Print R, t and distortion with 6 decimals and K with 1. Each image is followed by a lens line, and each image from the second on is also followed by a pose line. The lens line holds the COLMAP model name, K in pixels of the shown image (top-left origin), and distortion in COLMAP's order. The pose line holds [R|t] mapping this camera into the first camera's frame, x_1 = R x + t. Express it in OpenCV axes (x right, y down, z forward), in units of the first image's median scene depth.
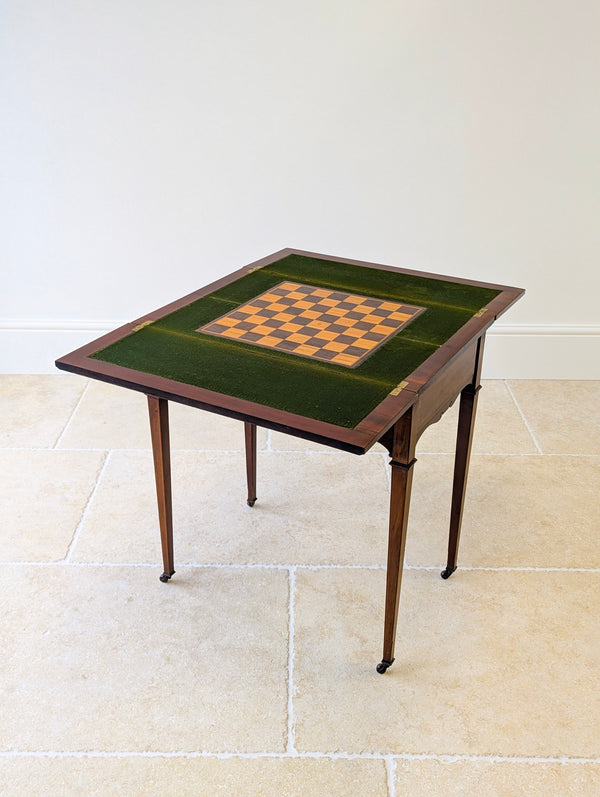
lens RADIAL K [[873.7, 0, 287.8], [0, 873.7, 371.4], [0, 0, 1]] dist [0.043502, 0.000000]
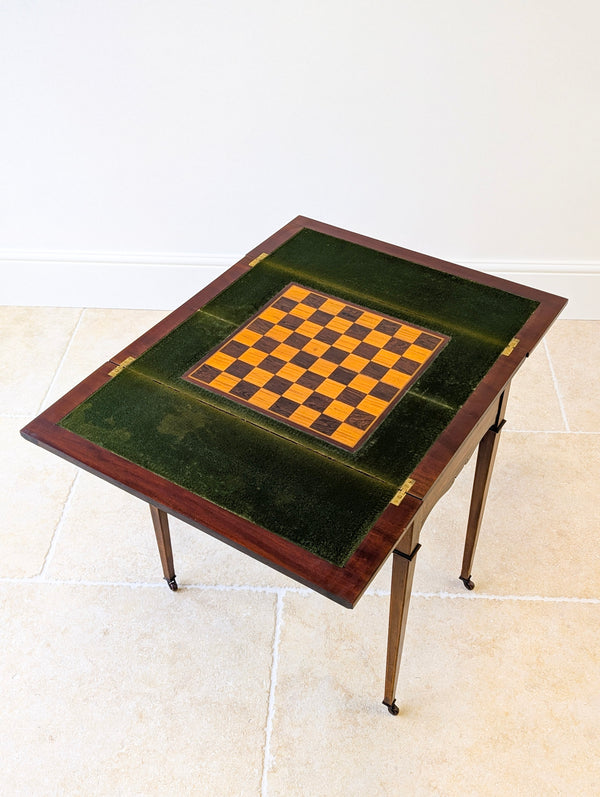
lens RADIAL K [[857.3, 0, 307.1], [0, 857.3, 393.0], [0, 0, 1]] dist [0.040498, 0.000000]
pose [[0.999278, 0.015458, -0.034702, 0.064103], [-0.005444, 0.962315, 0.271883, -0.239461], [0.037597, -0.271498, 0.961704, 0.186588]]
